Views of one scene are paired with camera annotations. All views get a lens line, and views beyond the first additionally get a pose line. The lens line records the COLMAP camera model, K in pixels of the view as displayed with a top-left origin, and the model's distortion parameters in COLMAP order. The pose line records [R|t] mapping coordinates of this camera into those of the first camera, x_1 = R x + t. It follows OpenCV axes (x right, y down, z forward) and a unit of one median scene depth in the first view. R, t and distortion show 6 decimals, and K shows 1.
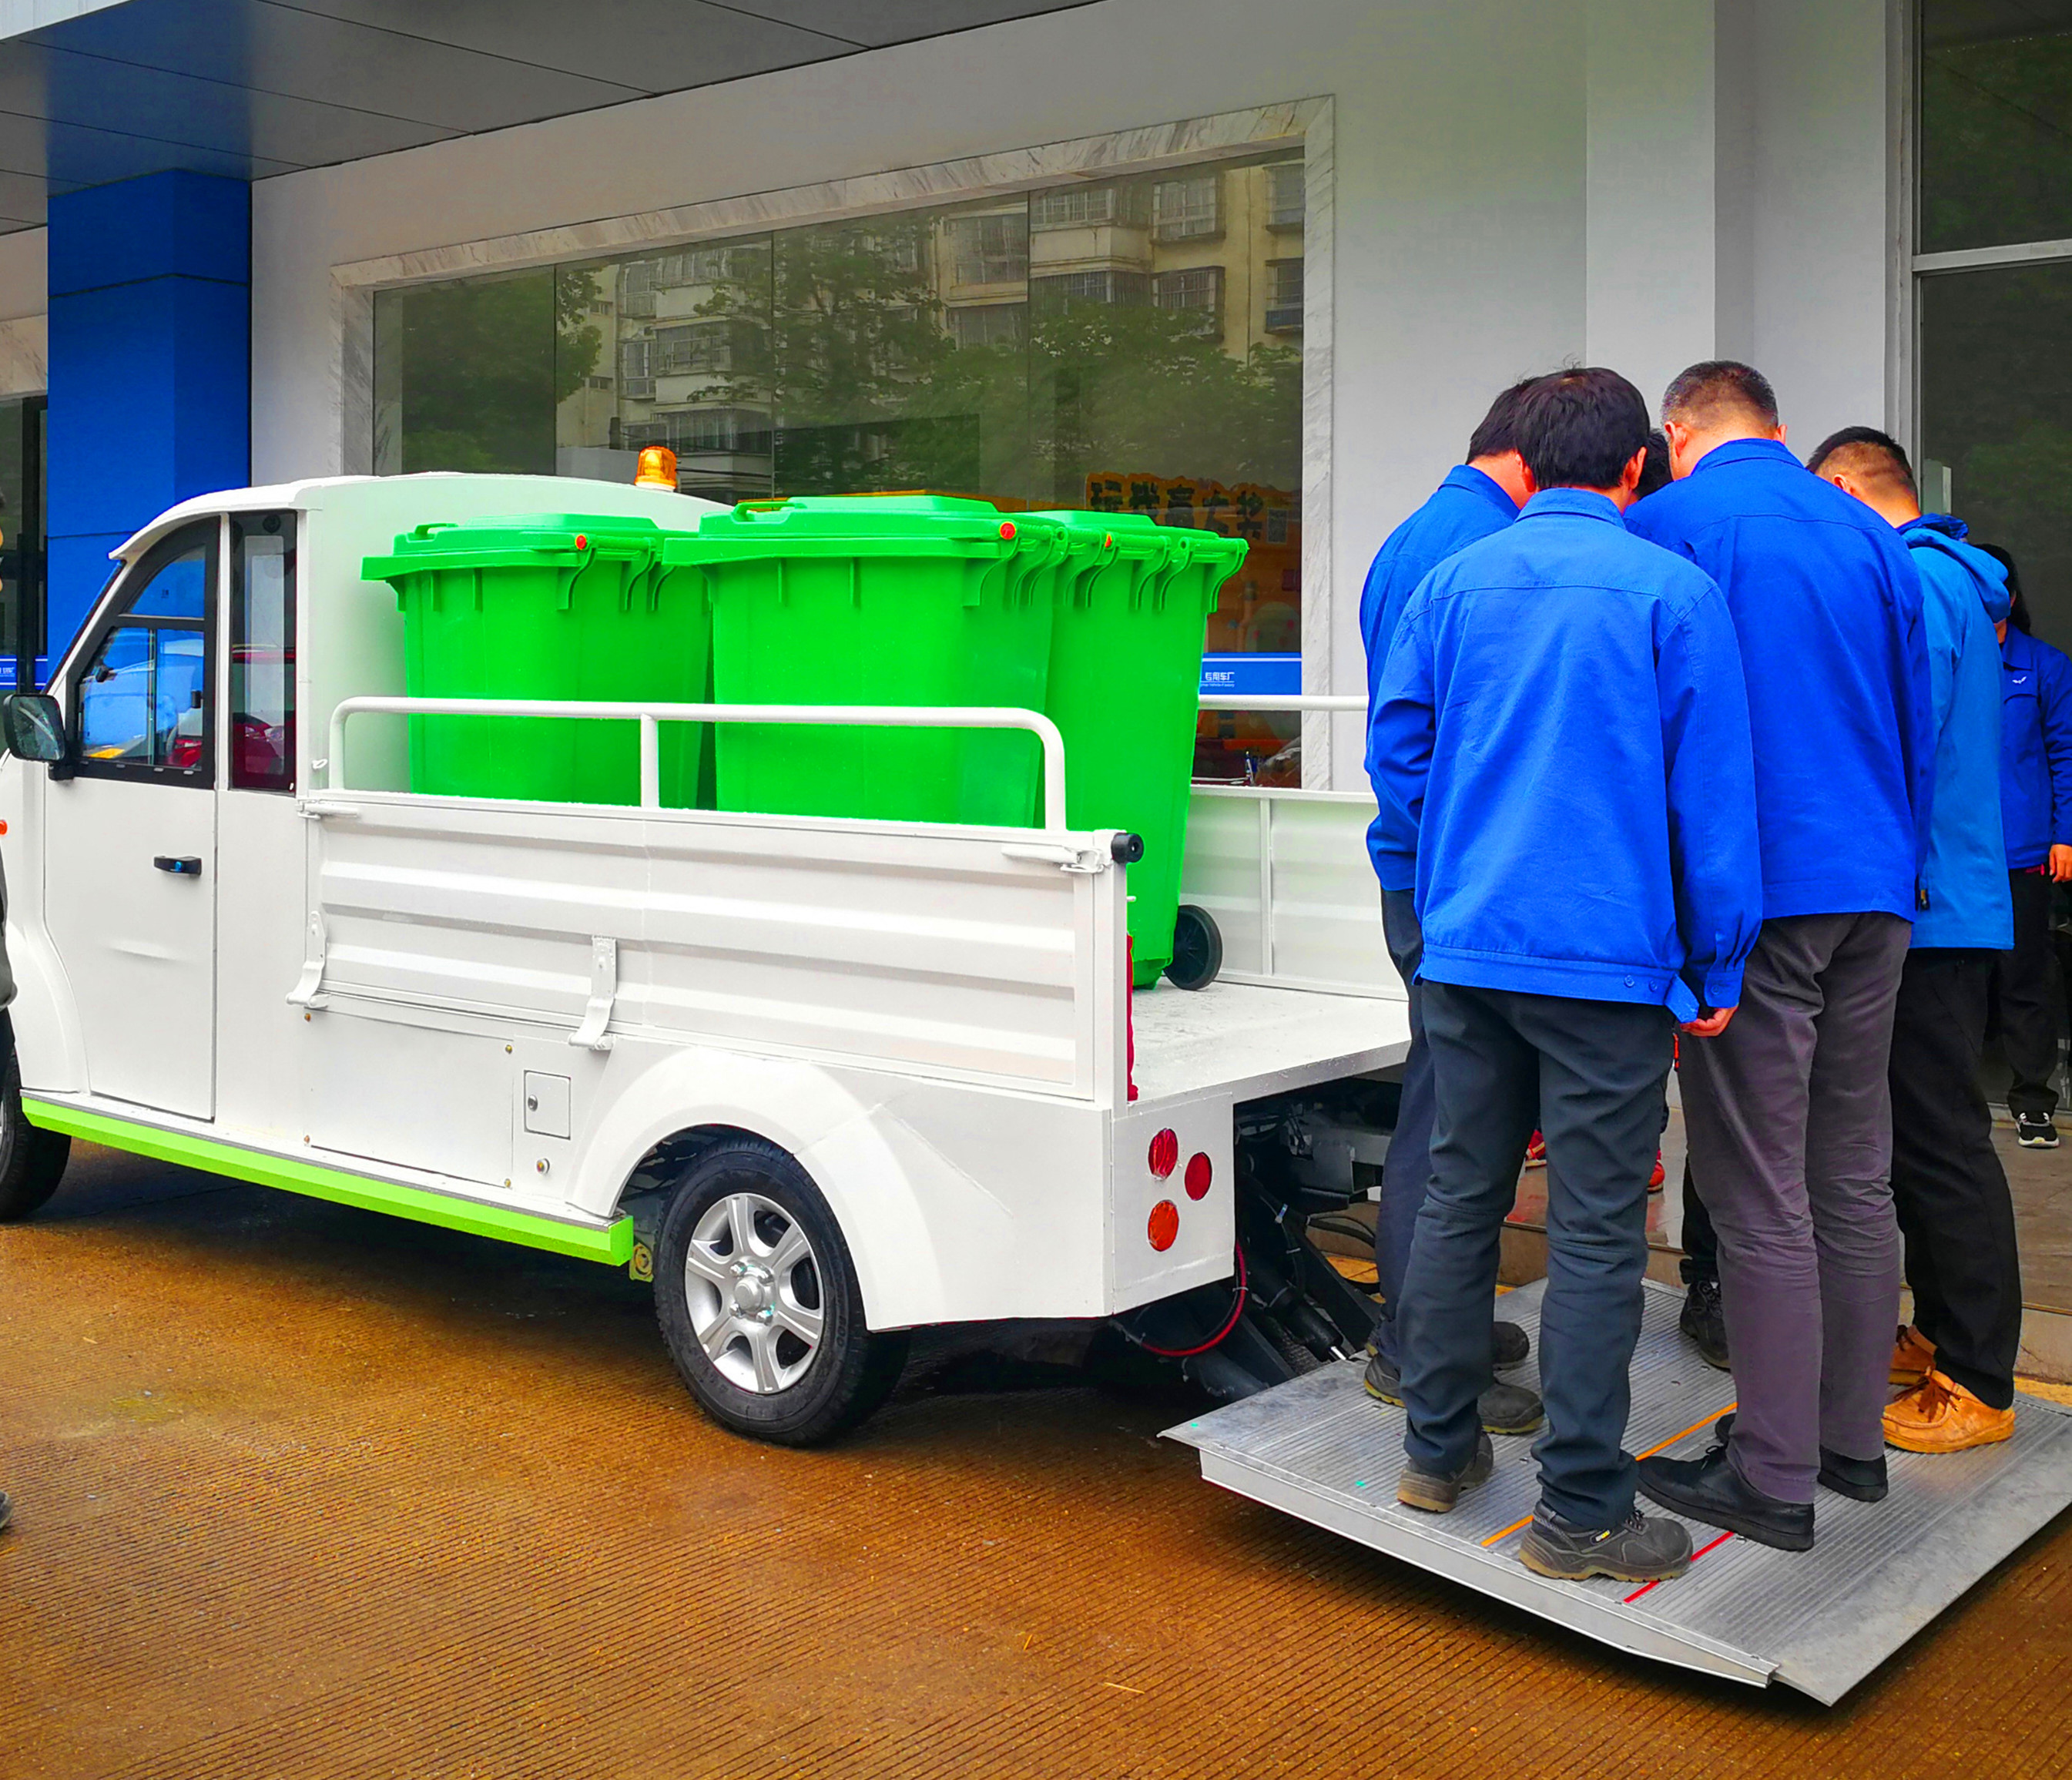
lens RADIAL K [[2430.3, 0, 1036.0], [0, 2430.3, 890.0], [0, 0, 1]] dist [0.022831, 0.018800]
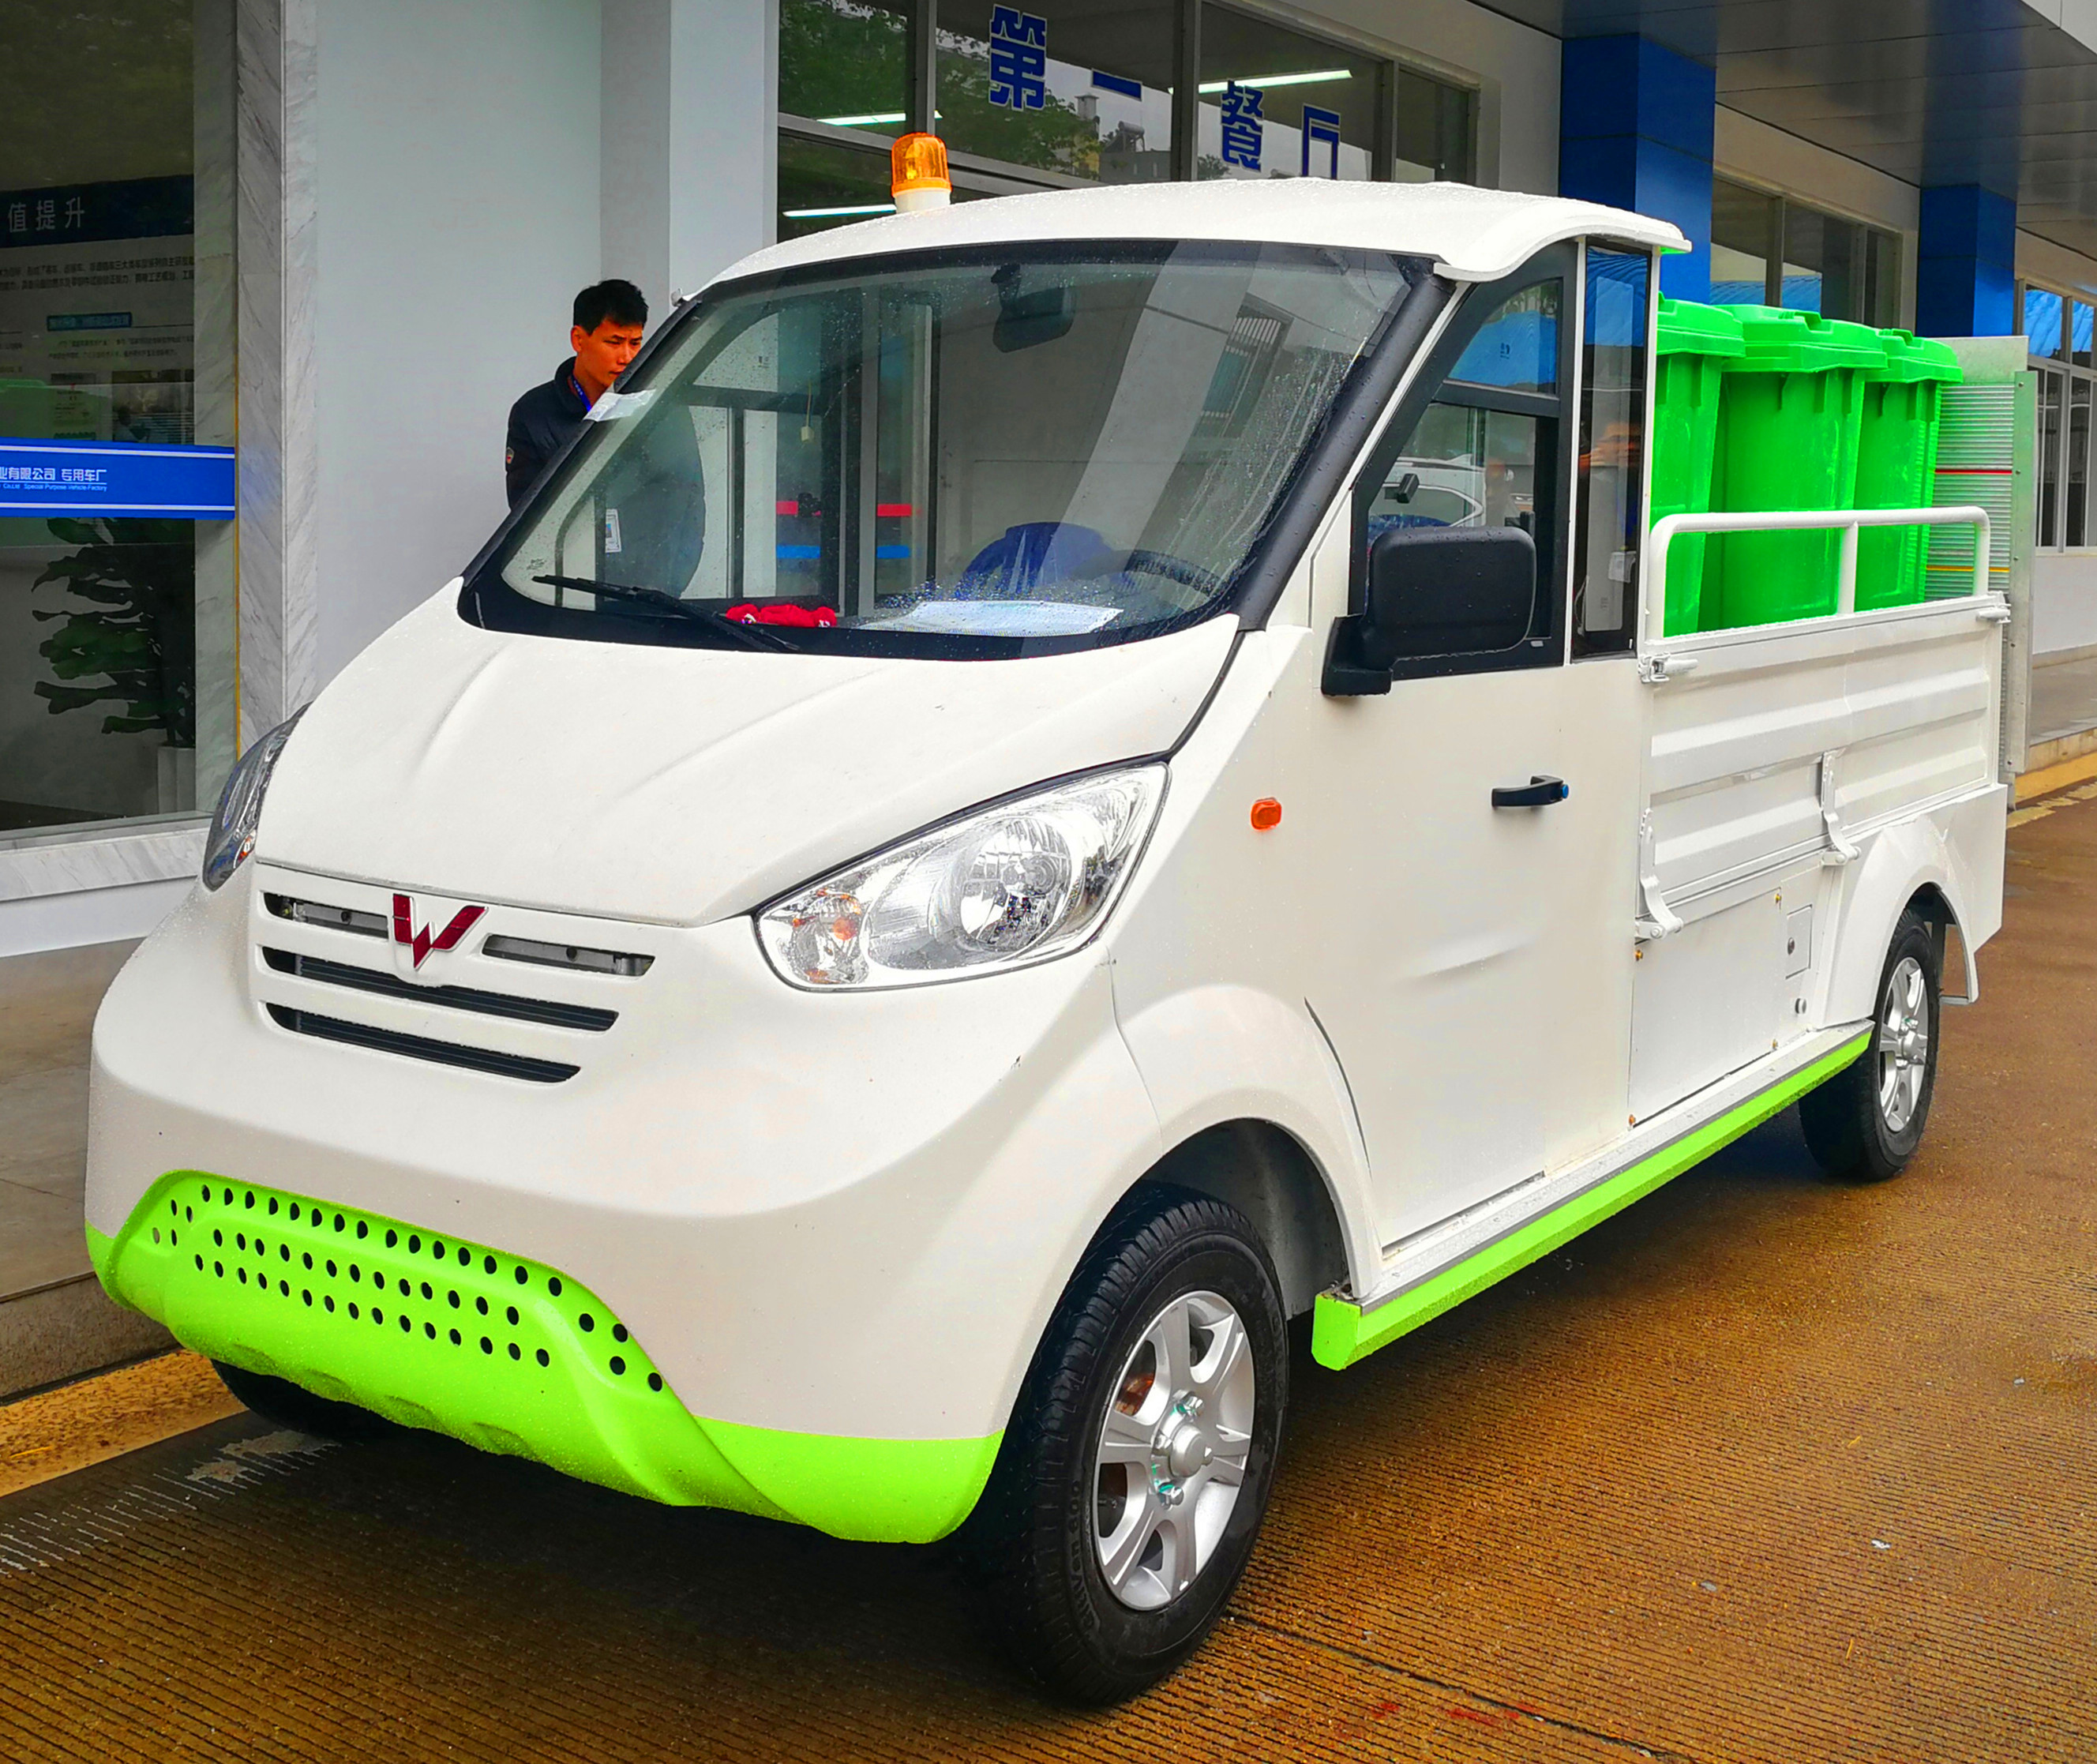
lens RADIAL K [[2416.7, 0, 1048.5], [0, 2416.7, 882.0], [0, 0, 1]] dist [0.020529, 0.019781]
pose [[-0.078776, -0.165256, 0.983100, -1.020101], [0.085663, 0.981394, 0.171834, -0.112436], [-0.993205, 0.097751, -0.063154, 1.243685]]
